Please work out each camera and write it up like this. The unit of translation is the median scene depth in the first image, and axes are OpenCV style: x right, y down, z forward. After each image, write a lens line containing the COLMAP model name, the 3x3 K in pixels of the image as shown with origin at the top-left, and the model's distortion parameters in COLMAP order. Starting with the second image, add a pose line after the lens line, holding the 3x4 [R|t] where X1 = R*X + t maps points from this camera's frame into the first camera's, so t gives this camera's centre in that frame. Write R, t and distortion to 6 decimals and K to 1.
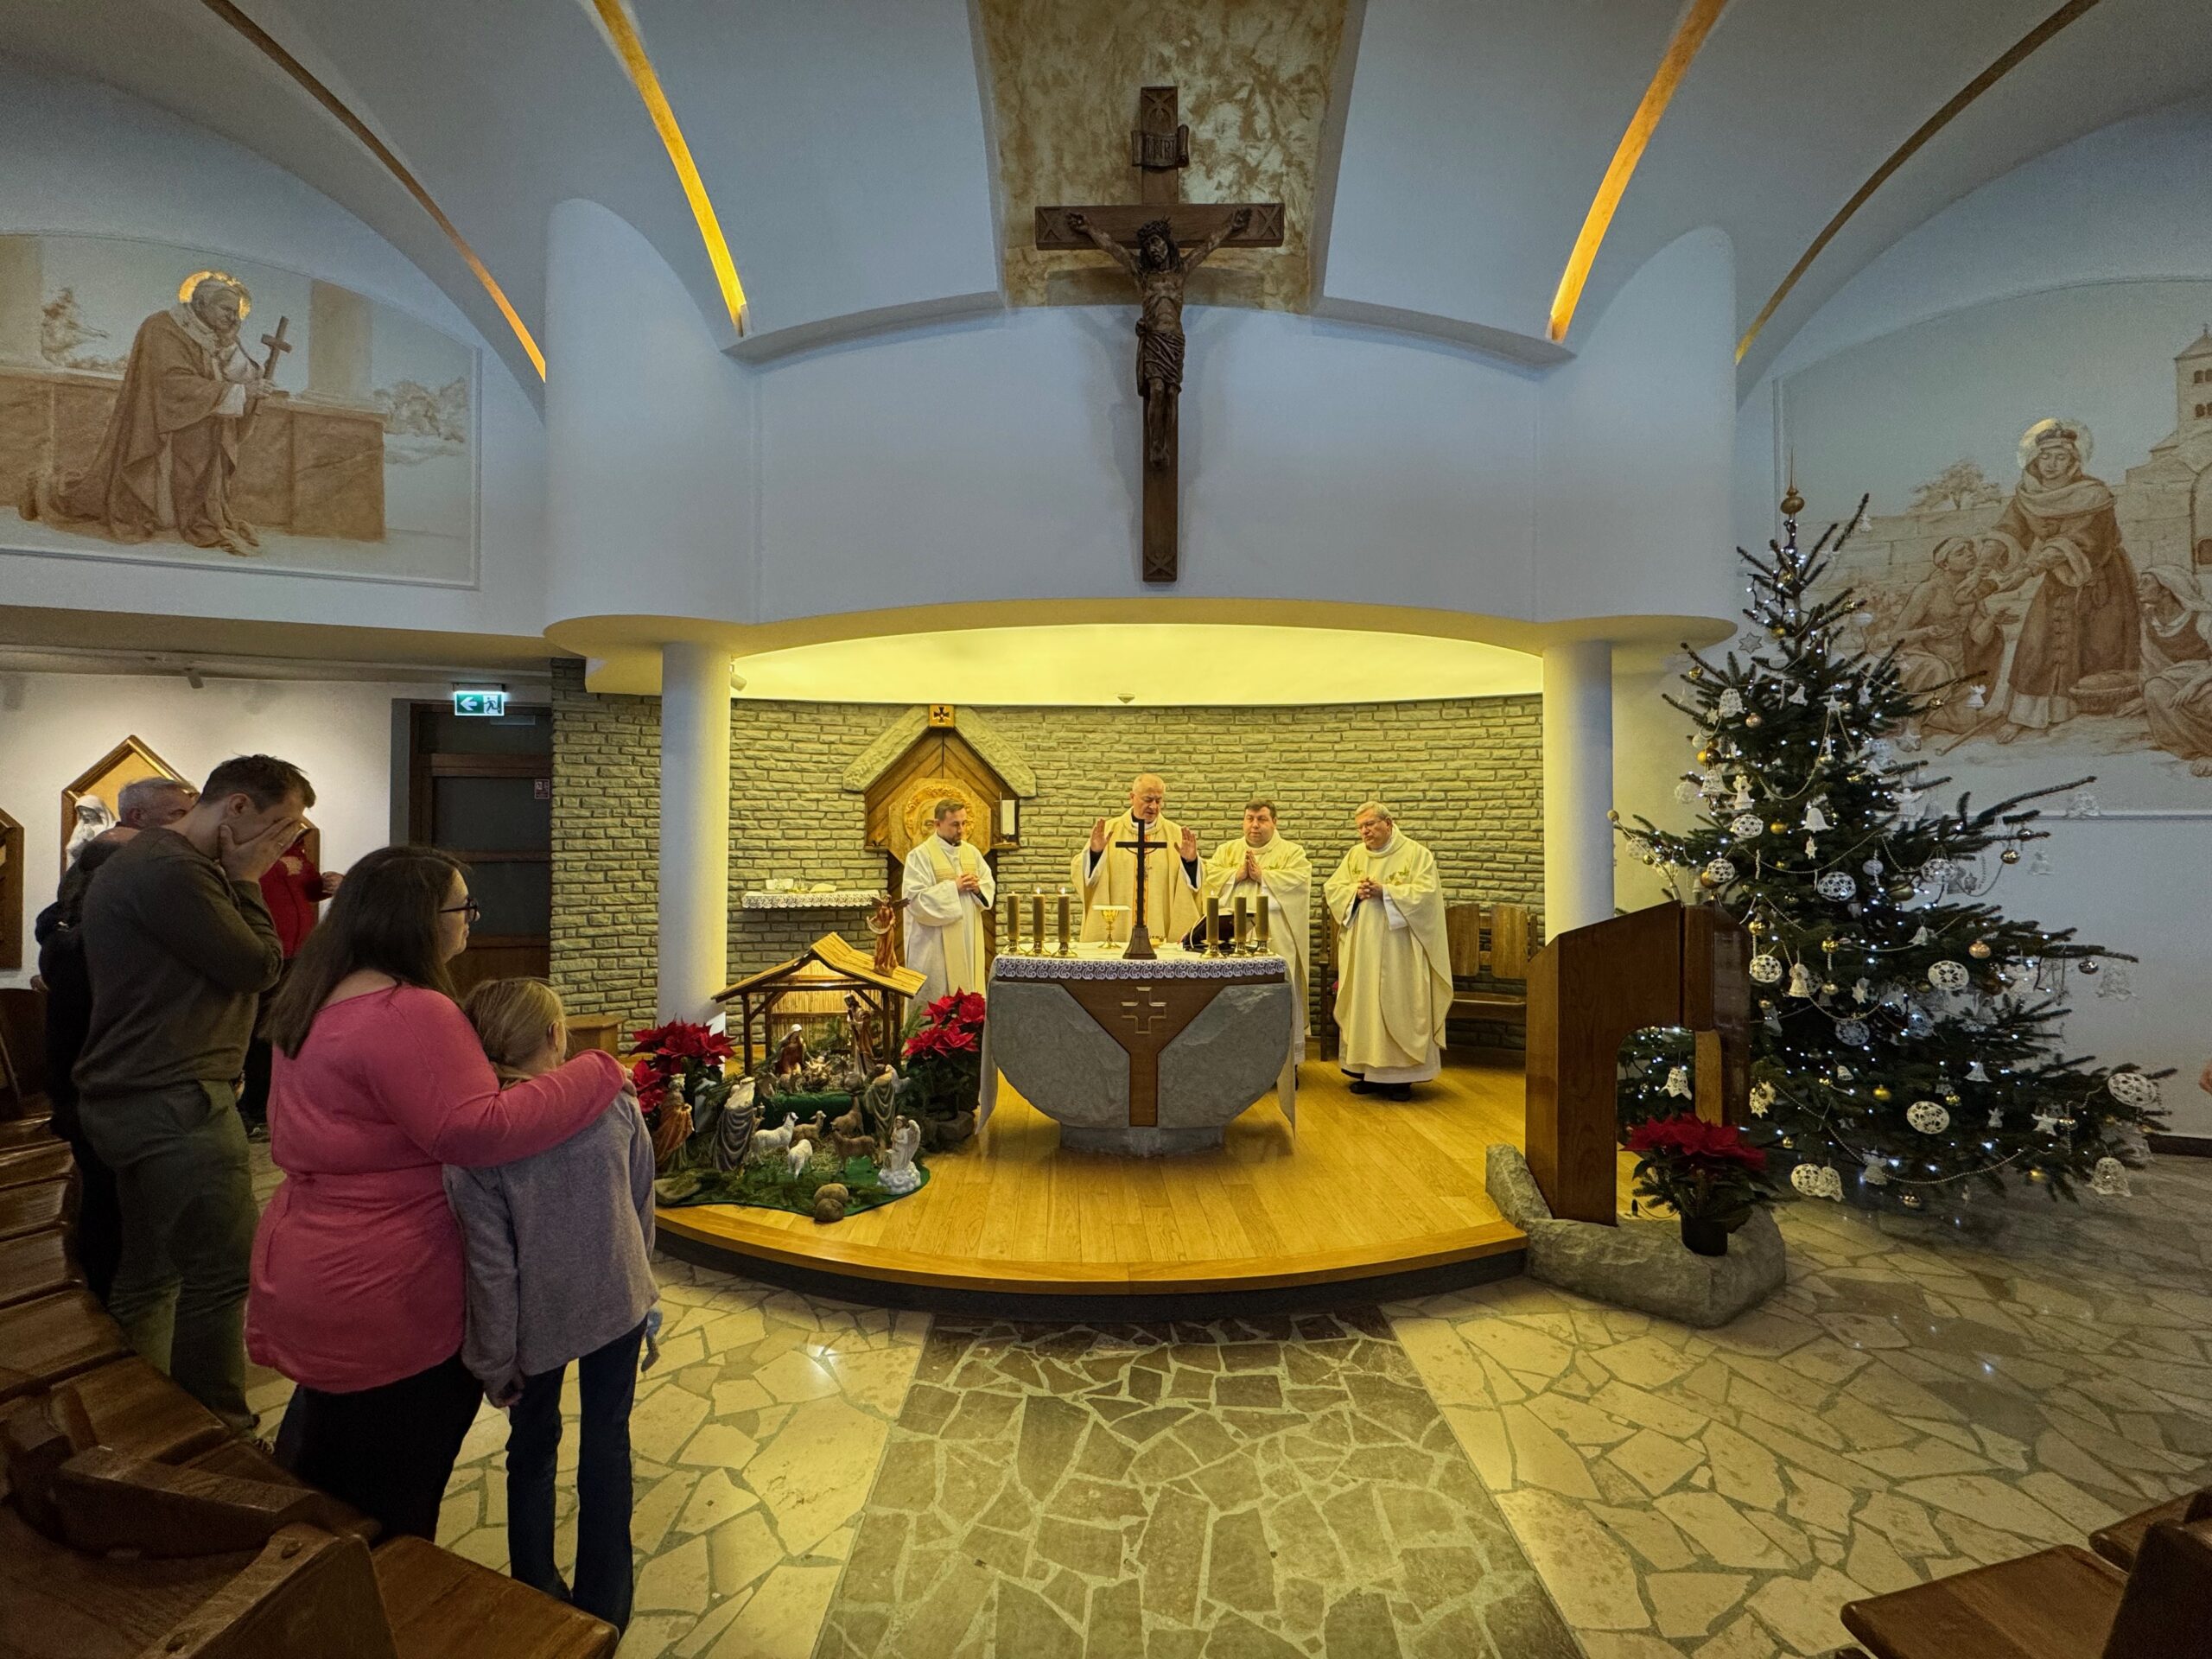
lens RADIAL K [[879.2, 0, 1111.1], [0, 879.2, 827.6], [0, 0, 1]] dist [-0.001433, 0.000061]
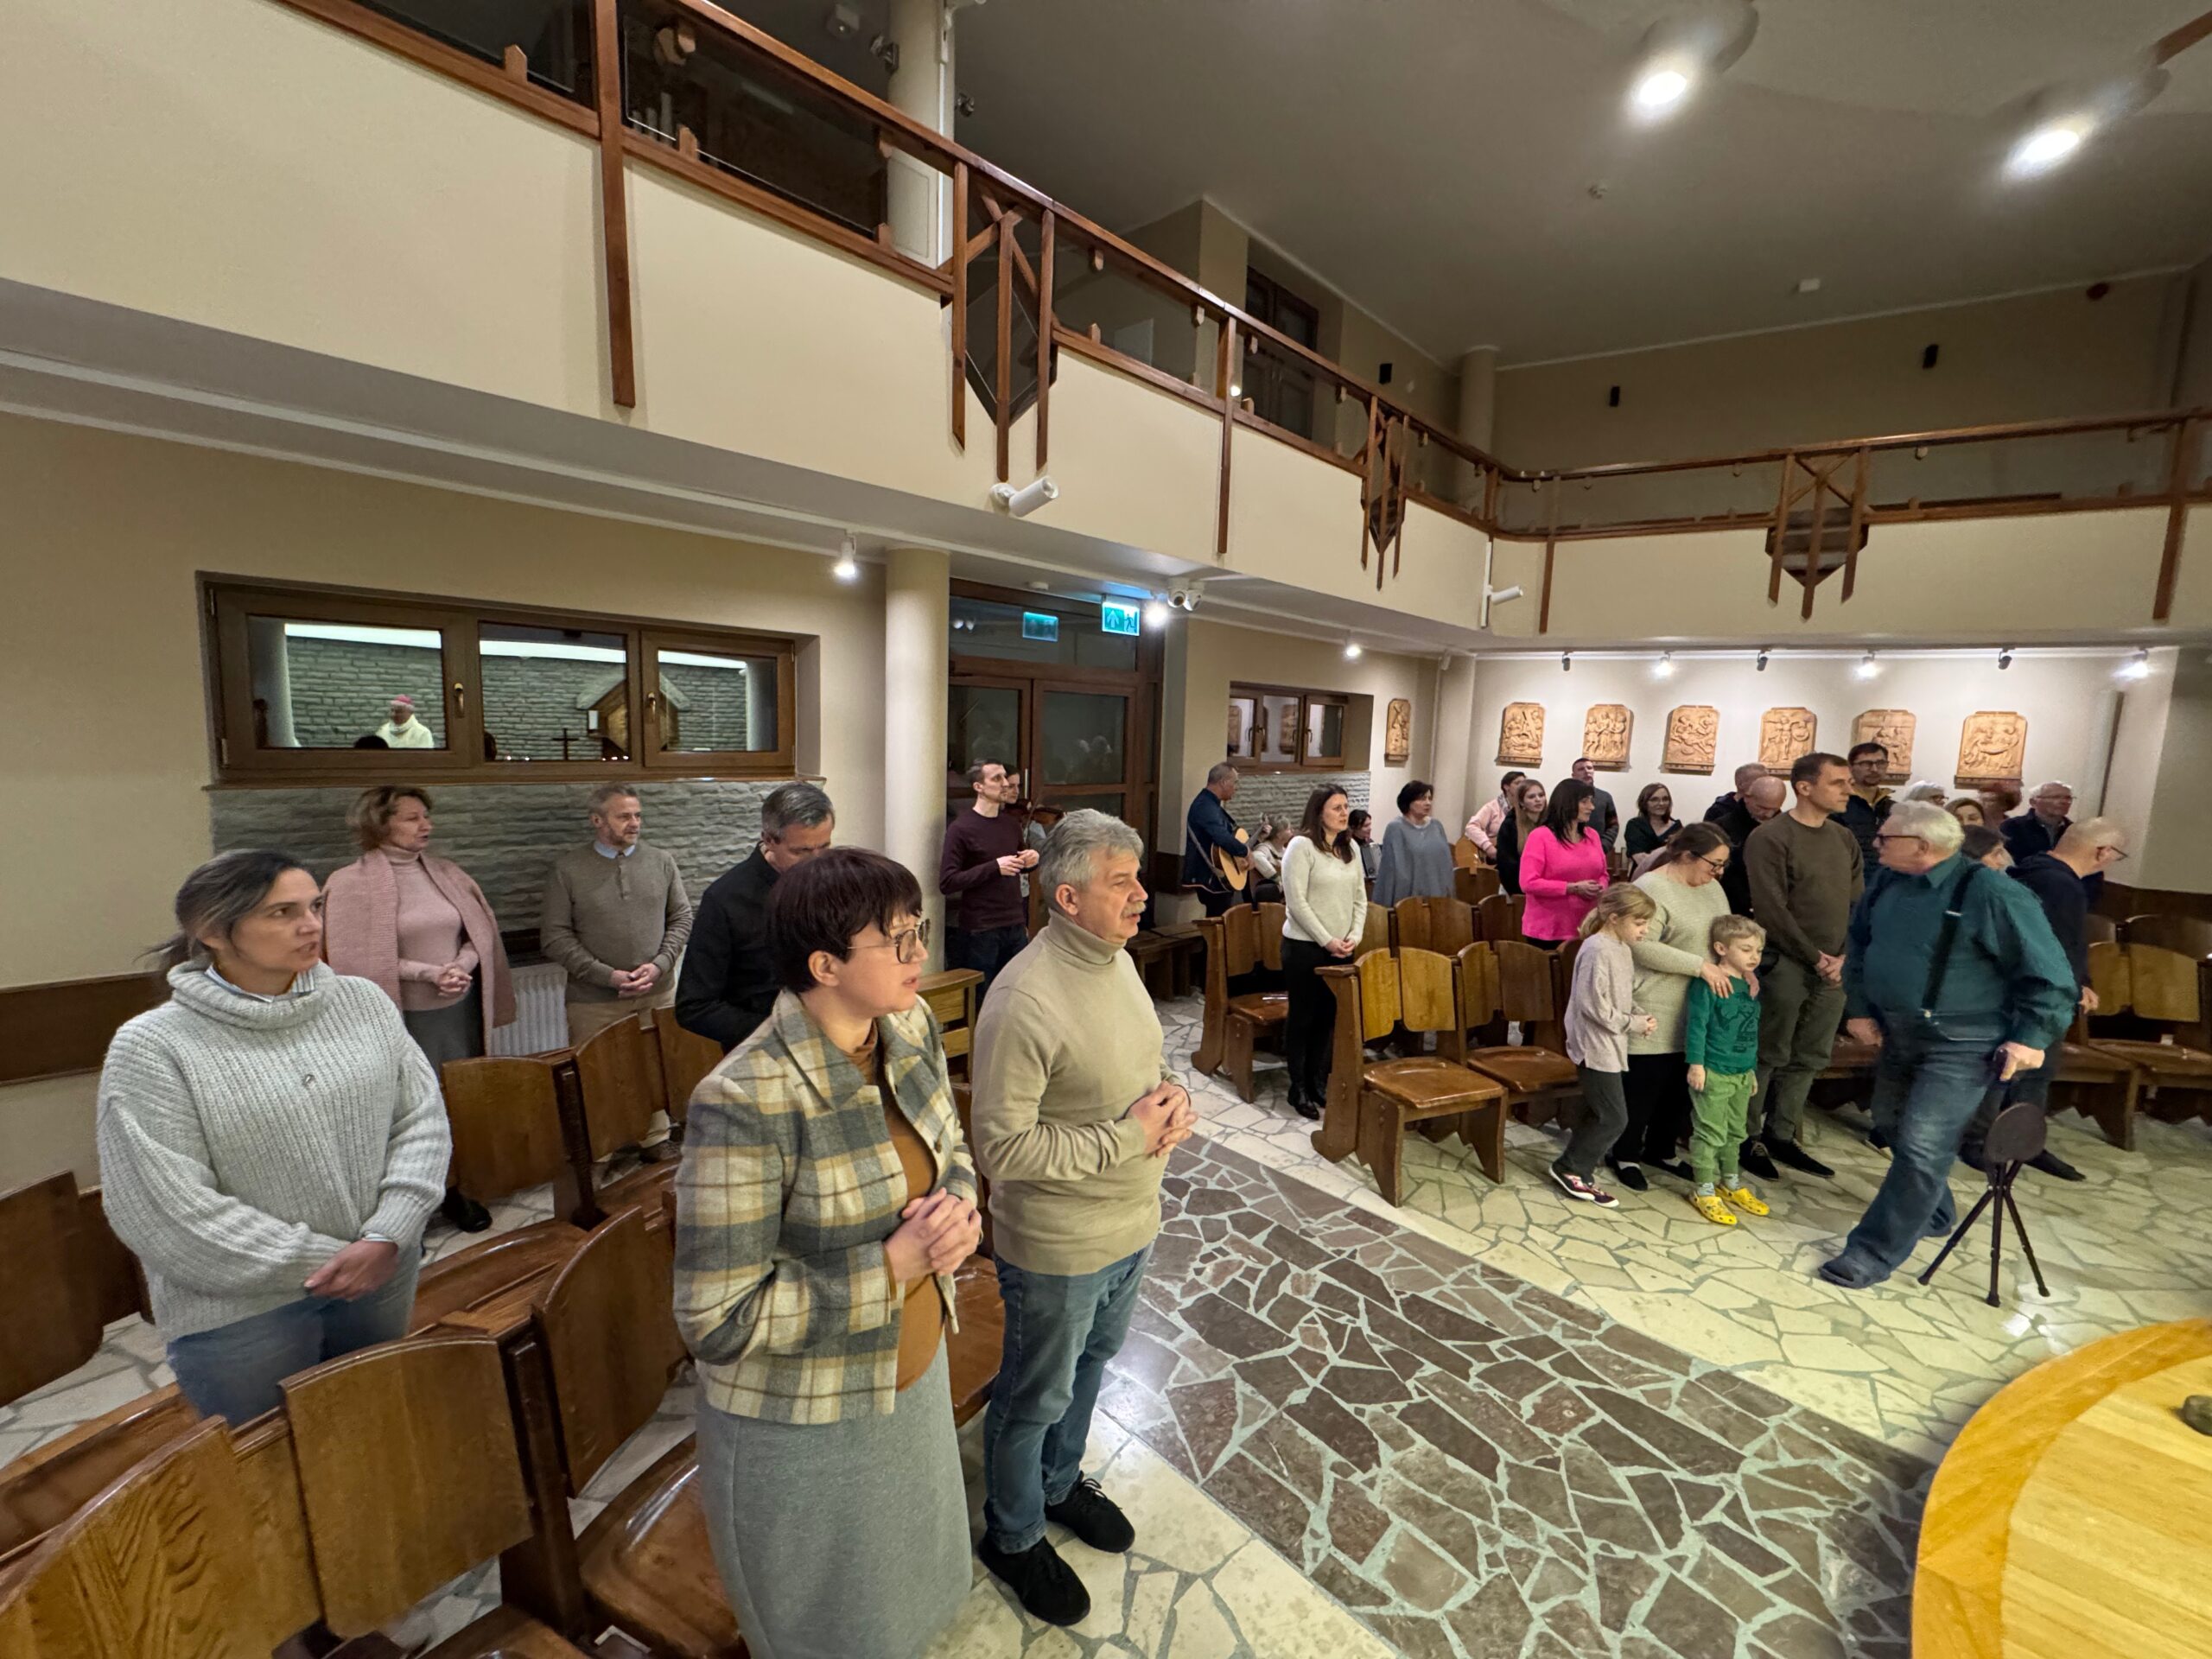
lens RADIAL K [[879.2, 0, 1107.5], [0, 879.2, 837.4], [0, 0, 1]] dist [-0.001433, 0.000061]
pose [[-0.726423, 0.057809, -0.684812, 0.584292], [-0.020492, 0.994191, 0.105662, -0.053996], [0.686942, 0.090789, -0.721018, 0.671201]]
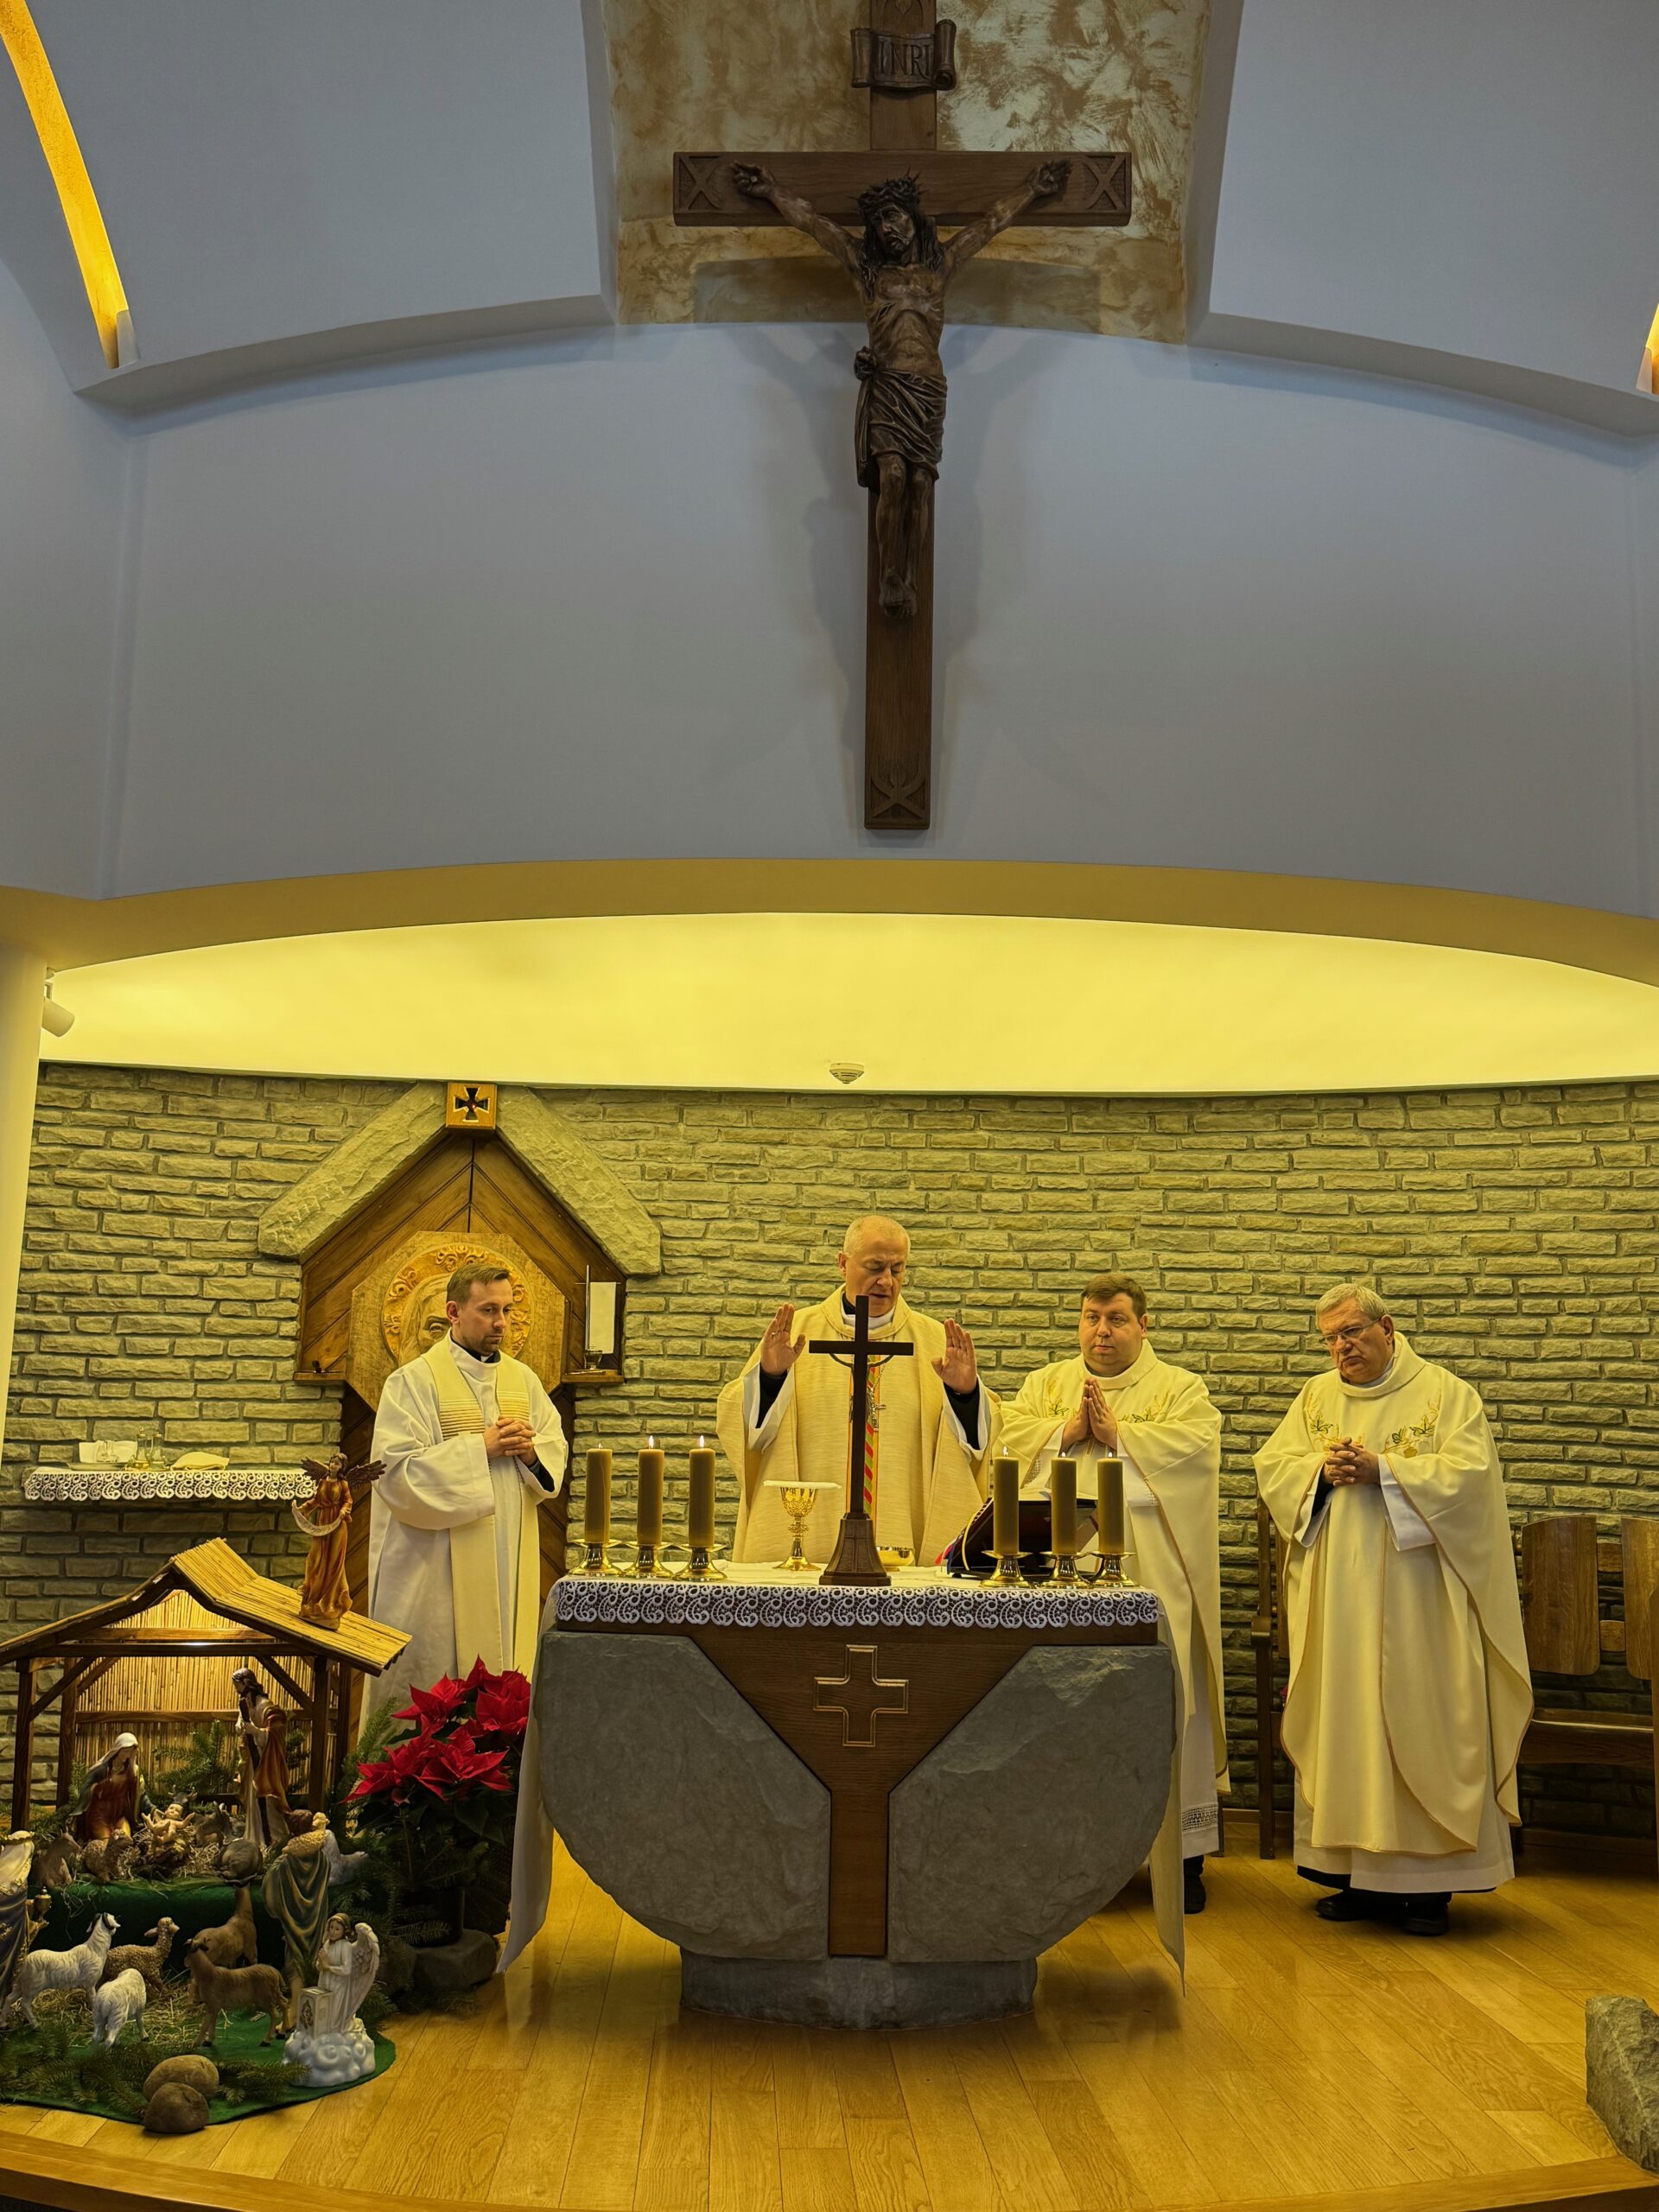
lens RADIAL K [[1914.1, 0, 839.3], [0, 1914.1, 1114.7], [0, 0, 1]] dist [0.142242, -0.239388]
pose [[0.999888, 0.014750, -0.002513, 0.021267], [-0.014958, 0.989189, -0.145881, 0.044644], [0.000334, 0.145902, 0.989299, -0.083784]]
